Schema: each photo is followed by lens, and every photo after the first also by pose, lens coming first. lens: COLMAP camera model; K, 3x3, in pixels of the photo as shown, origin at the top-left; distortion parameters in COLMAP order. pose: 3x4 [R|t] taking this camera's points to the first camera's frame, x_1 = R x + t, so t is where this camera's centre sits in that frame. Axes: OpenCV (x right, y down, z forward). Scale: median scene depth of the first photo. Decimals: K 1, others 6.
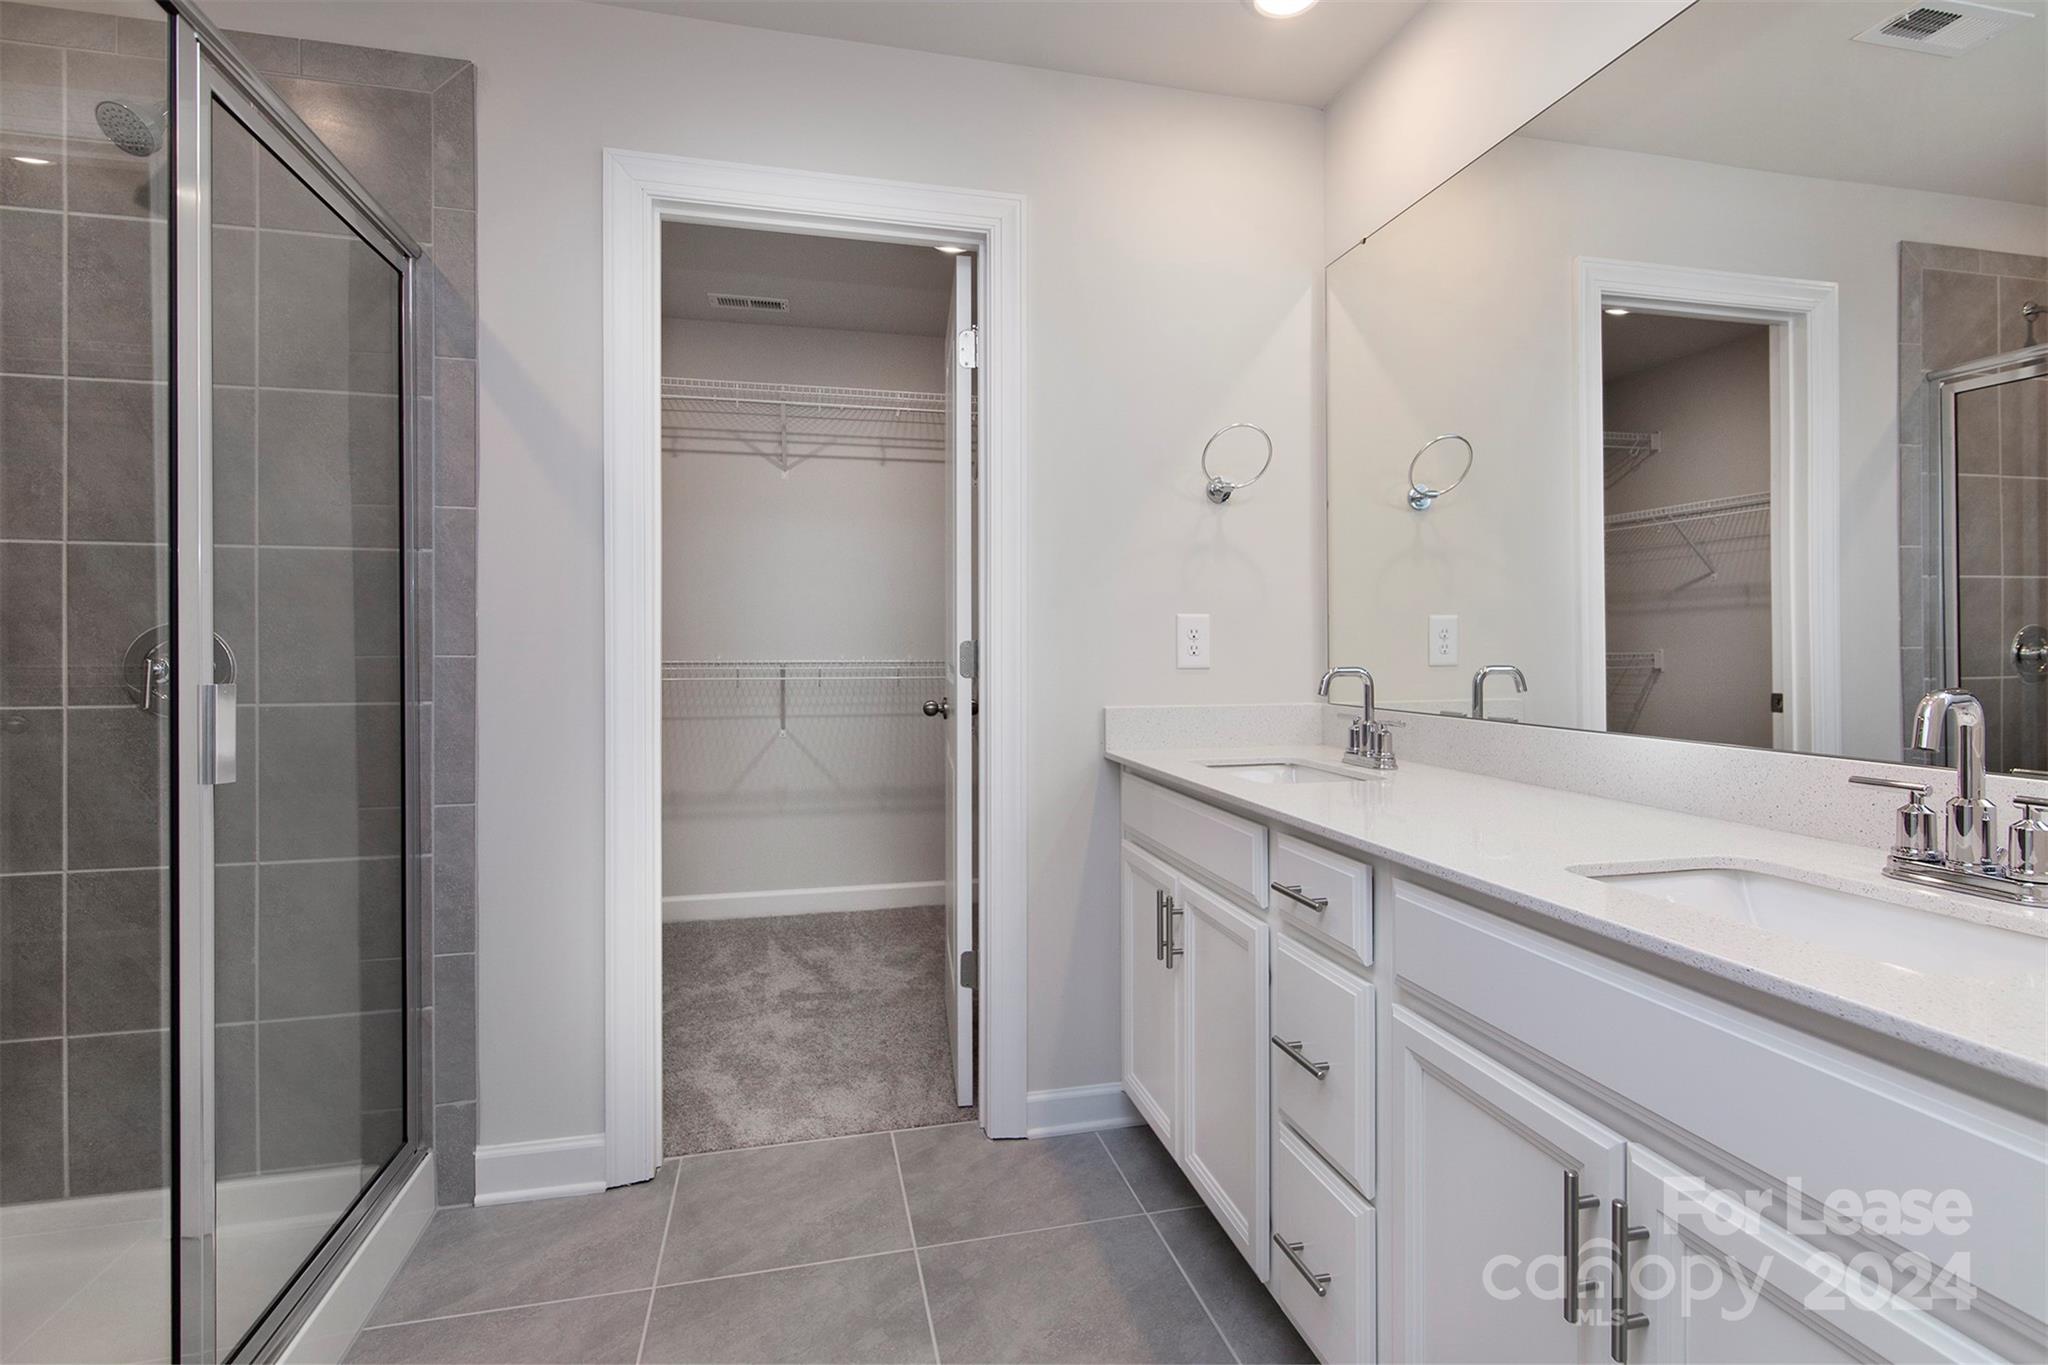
lens RADIAL K [[938.1, 0, 1020.5], [0, 938.1, 661.9], [0, 0, 1]] dist [-0.001136, -0.000121]
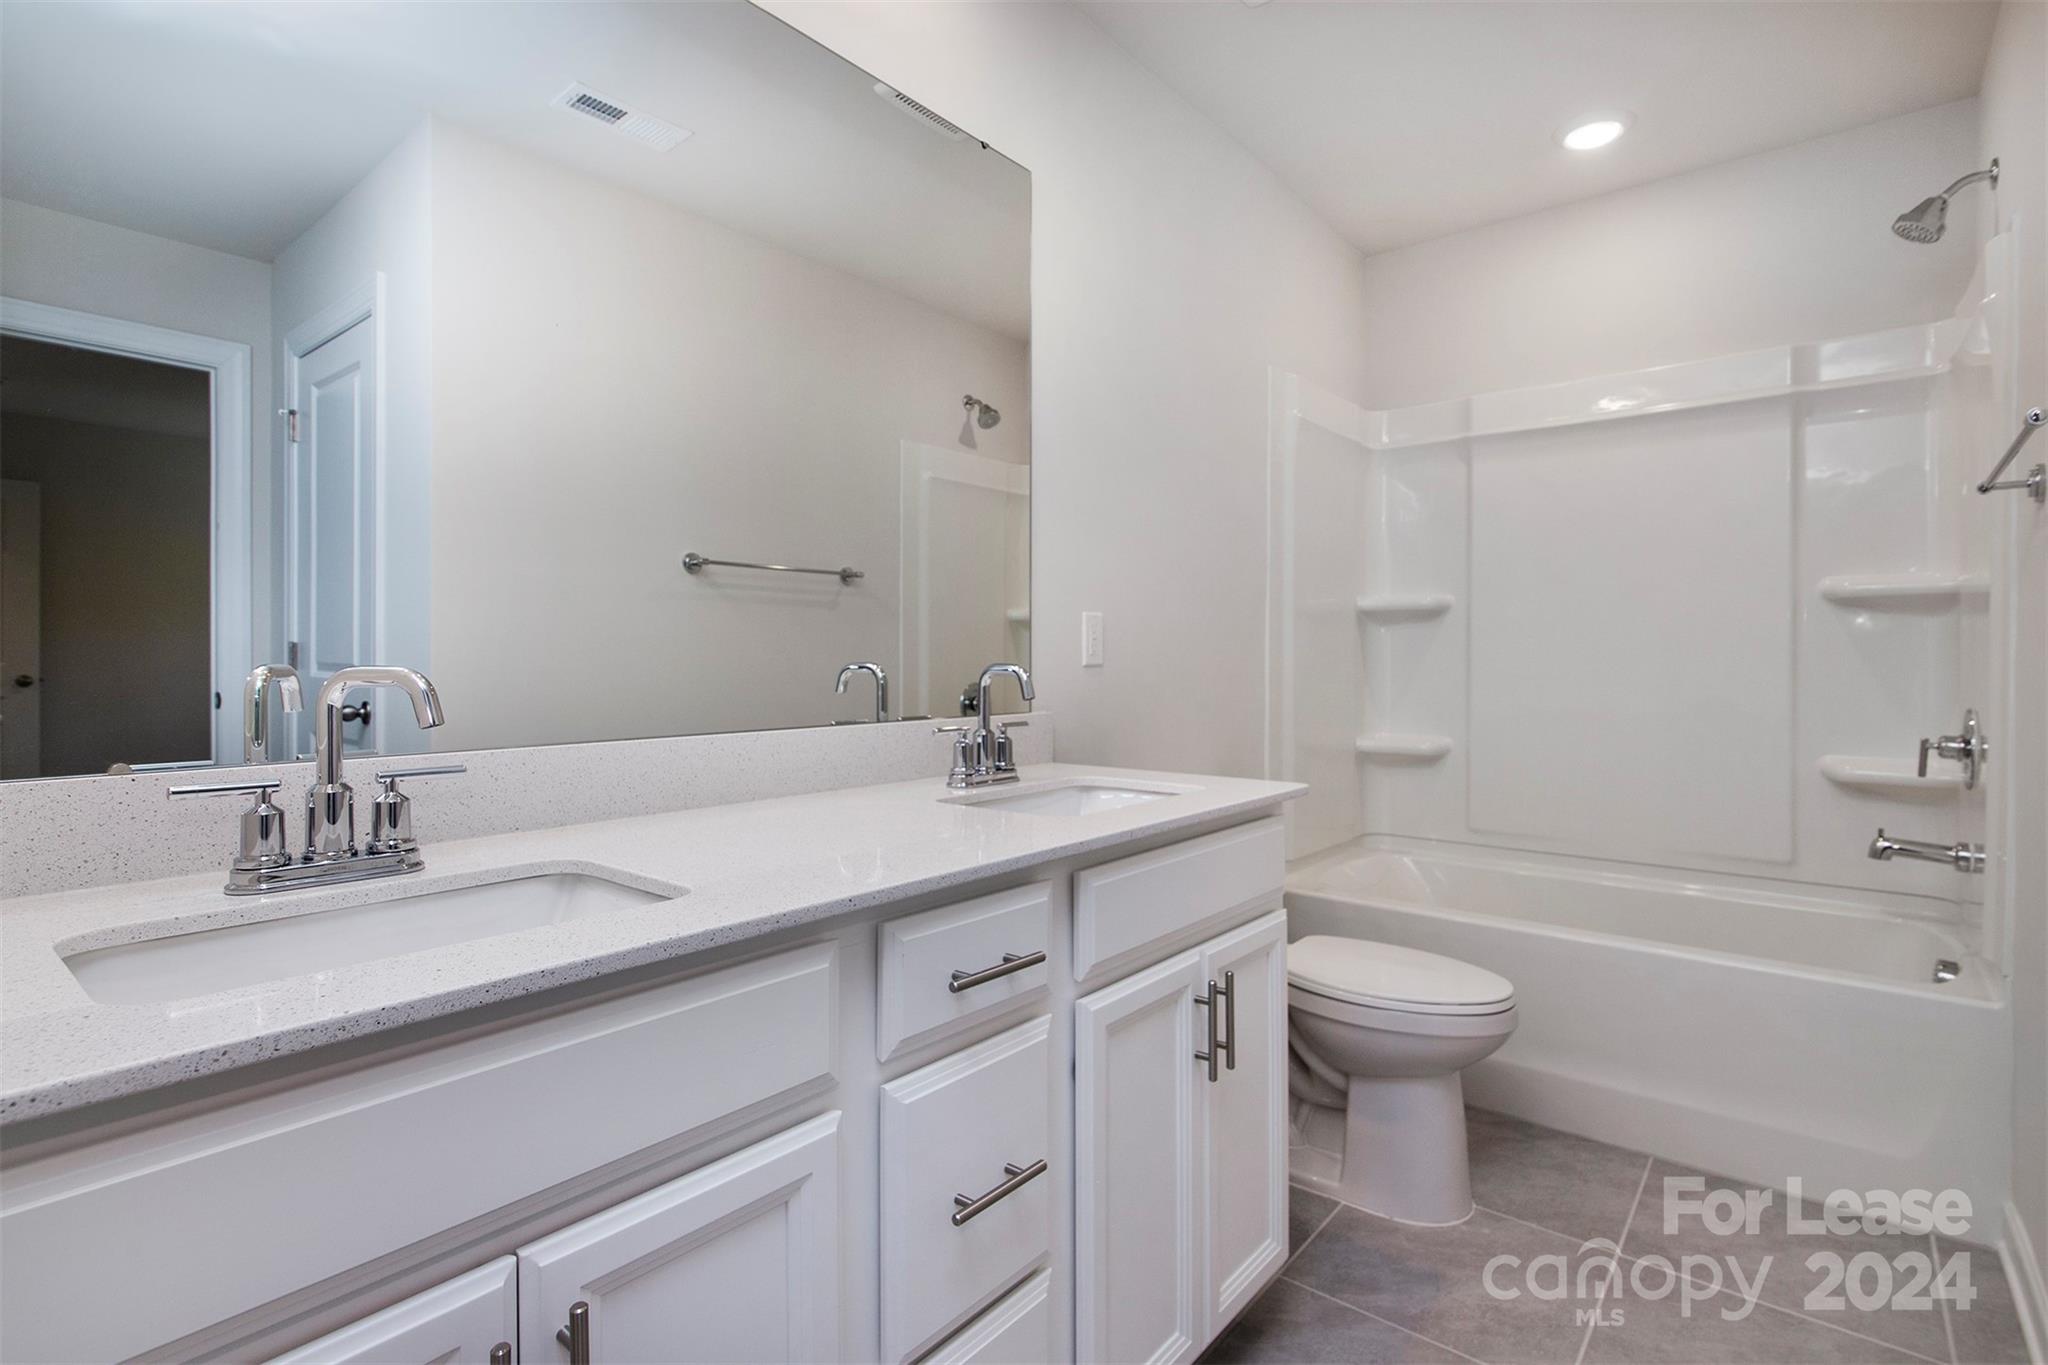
lens RADIAL K [[938.1, 0, 1020.5], [0, 938.1, 661.9], [0, 0, 1]] dist [-0.001136, -0.000121]
pose [[-0.589105, -0.006229, 0.808033, -0.216769], [-0.007892, 0.999967, 0.001955, 0.009842], [-0.808018, -0.005226, -0.589135, 1.049118]]
